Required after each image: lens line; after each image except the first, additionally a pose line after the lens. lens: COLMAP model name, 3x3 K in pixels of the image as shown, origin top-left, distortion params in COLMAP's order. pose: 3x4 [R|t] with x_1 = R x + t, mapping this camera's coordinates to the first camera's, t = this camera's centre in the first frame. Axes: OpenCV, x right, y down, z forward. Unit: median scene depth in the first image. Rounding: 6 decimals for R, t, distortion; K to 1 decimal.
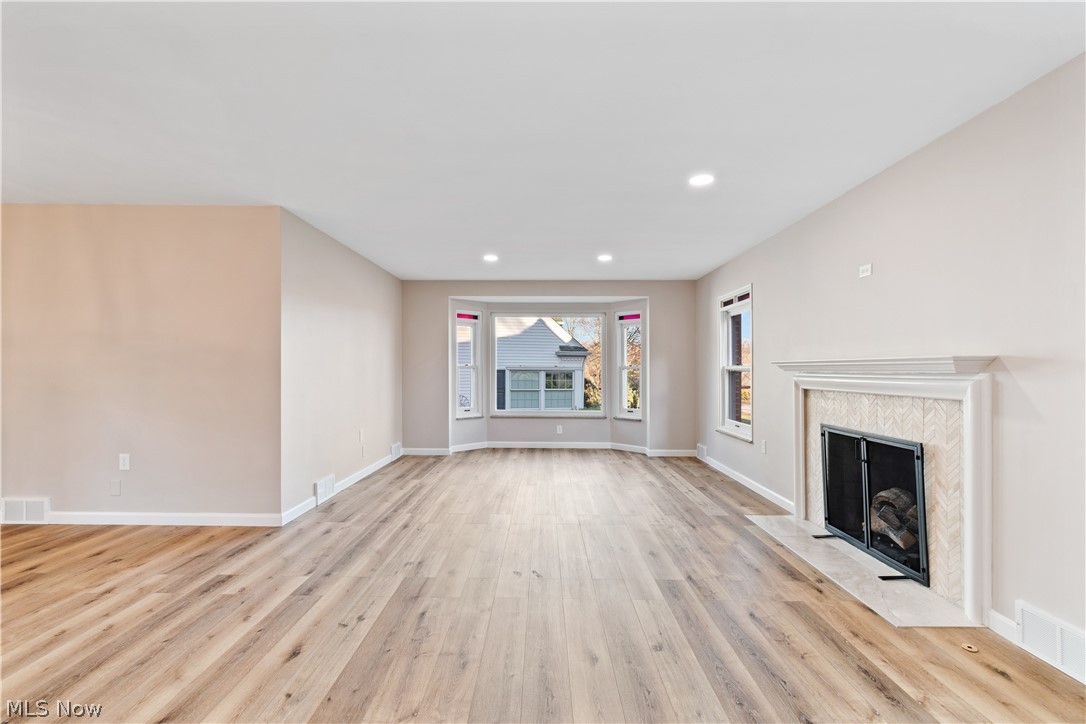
lens RADIAL K [[480.8, 0, 530.0], [0, 480.8, 365.0], [0, 0, 1]] dist [0.000778, 0.000079]
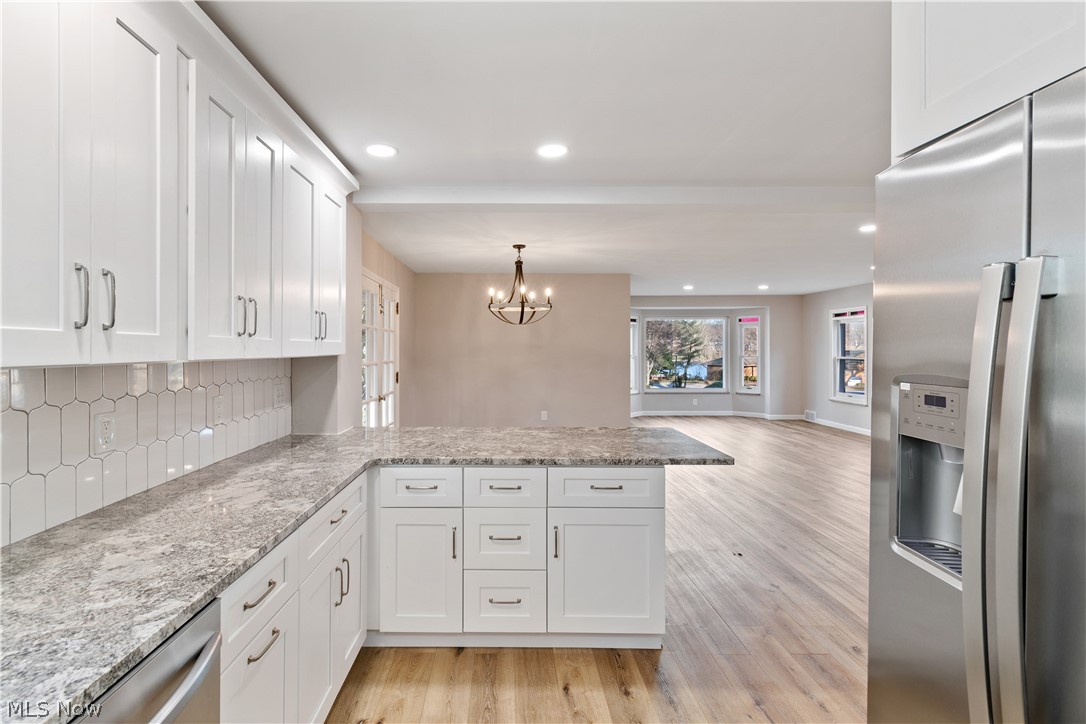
lens RADIAL K [[509.7, 0, 506.3], [0, 509.7, 348.0], [0, 0, 1]] dist [0.000055, -0.000079]
pose [[0.999766, -0.006428, 0.020653, -1.081318], [0.006283, 0.999955, 0.007044, -0.070230], [-0.020697, -0.006913, 0.999762, -0.935615]]
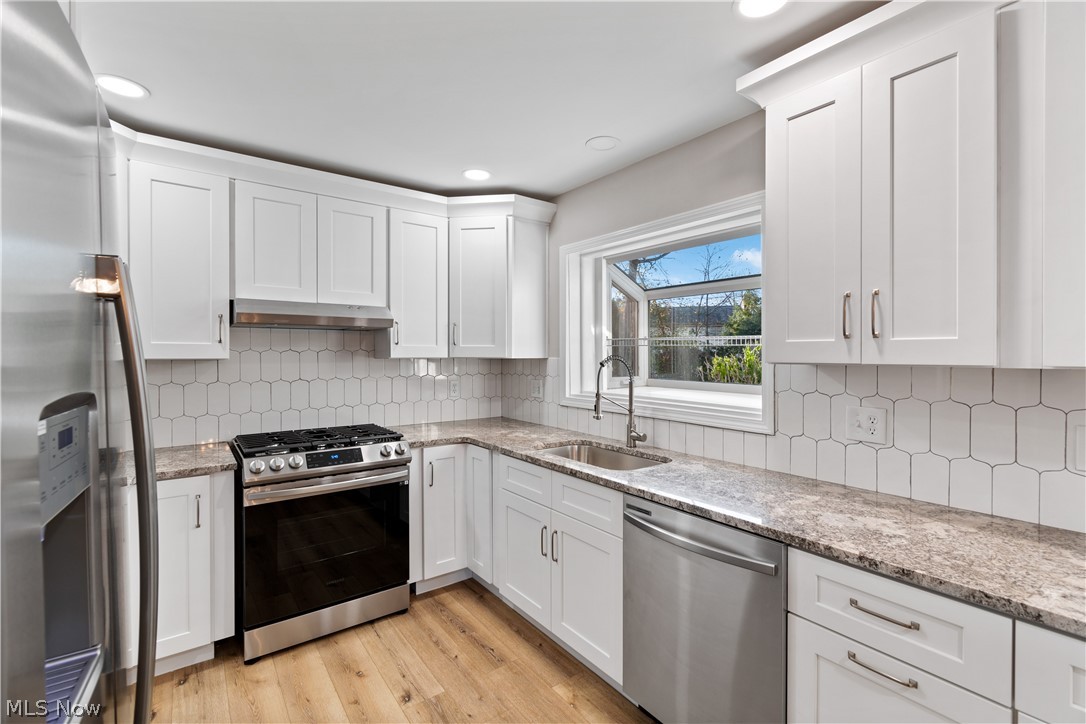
lens RADIAL K [[476.1, 0, 543.2], [0, 476.1, 356.8], [0, 0, 1]] dist [-0.000602, -0.000272]
pose [[-0.786217, -0.002784, -0.617944, -0.872998], [0.000267, 0.999988, -0.004845, -0.063343], [0.617950, -0.003975, -0.786207, -0.452546]]
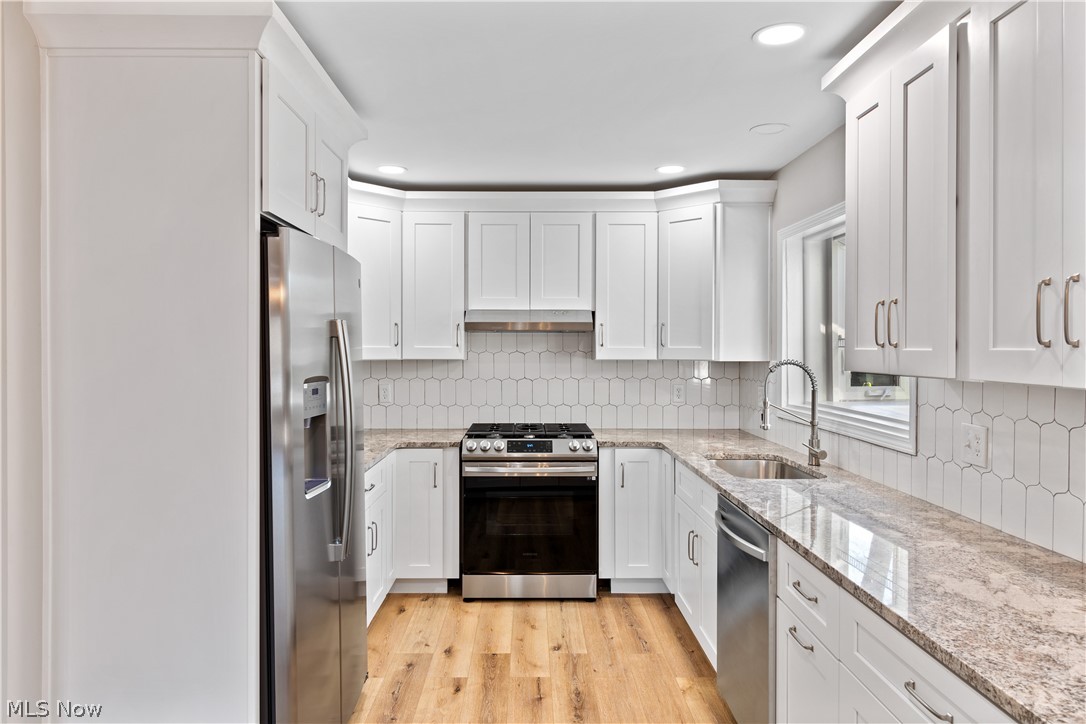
lens RADIAL K [[711.2, 0, 537.9], [0, 711.2, 355.1], [0, 0, 1]] dist [0.001565, 0.000067]
pose [[-0.999285, -0.007645, -0.037024, -1.023366], [-0.007683, 0.999970, 0.000890, -0.073335], [0.037016, 0.001174, -0.999314, -0.018192]]
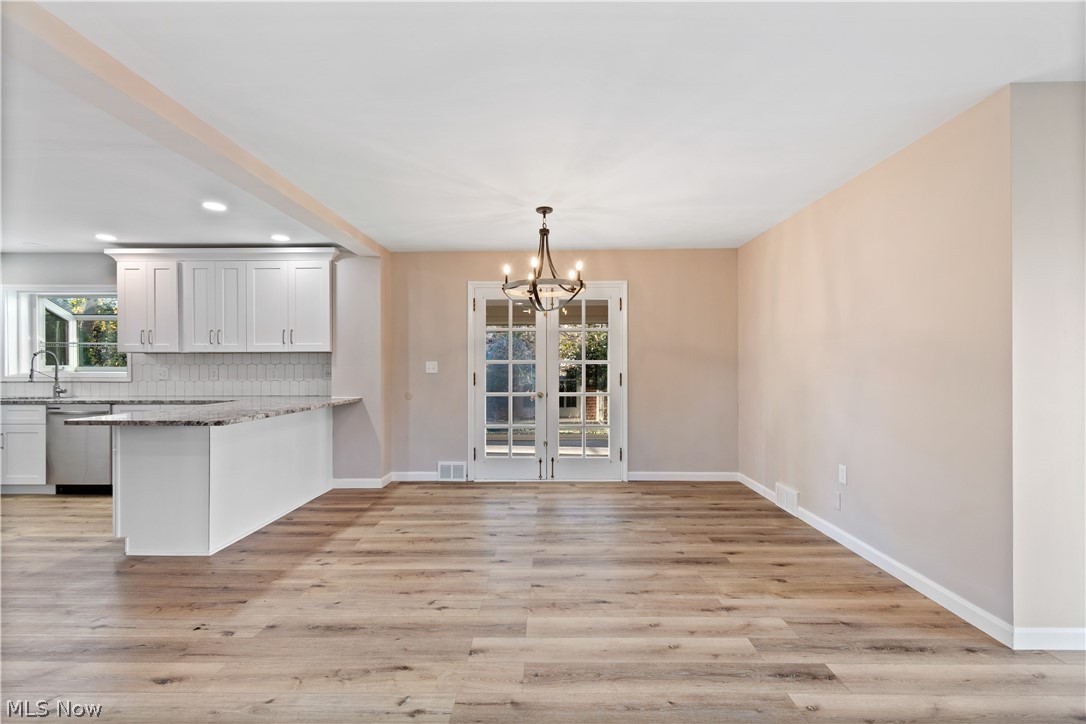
lens RADIAL K [[480.5, 0, 547.6], [0, 480.5, 364.9], [0, 0, 1]] dist [-0.000544, -0.000607]
pose [[0.020645, -0.008318, -0.999752, 0.039362], [0.011348, 0.999903, -0.008085, 0.001376], [0.999722, -0.011179, 0.020737, 0.498230]]
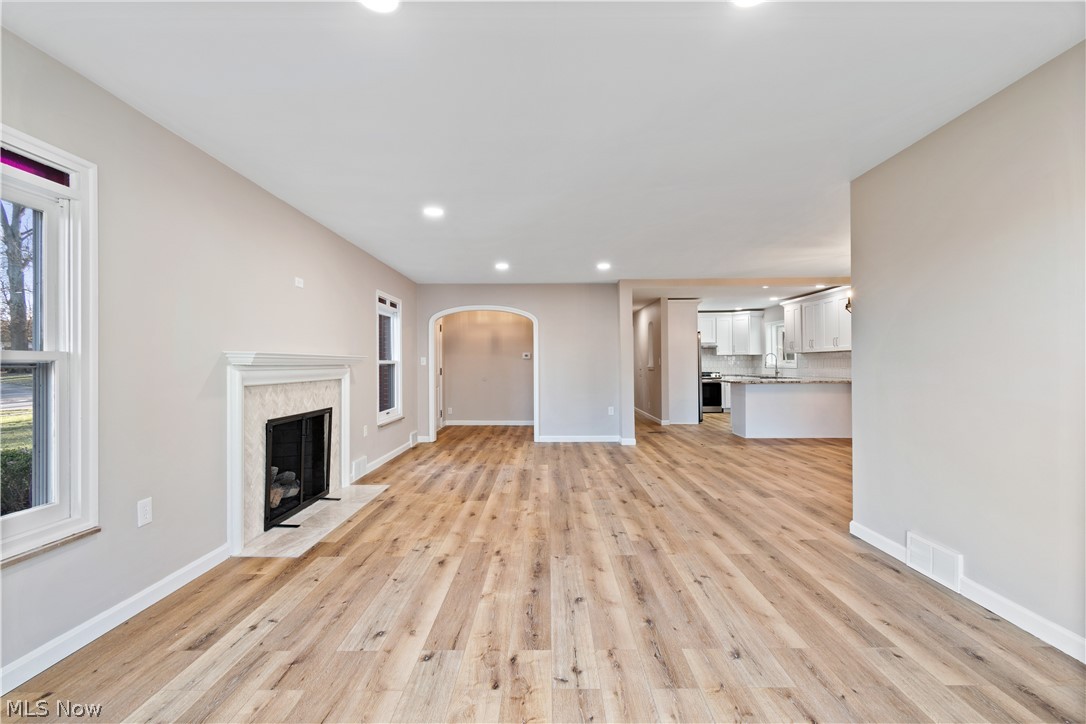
lens RADIAL K [[485.3, 0, 538.7], [0, 485.3, 361.6], [0, 0, 1]] dist [-0.001605, -0.000198]
pose [[-0.999886, 0.001972, -0.014997, 0.095914], [0.002175, 0.999906, -0.013567, 0.022564], [0.014969, -0.013598, -0.999795, 2.044371]]
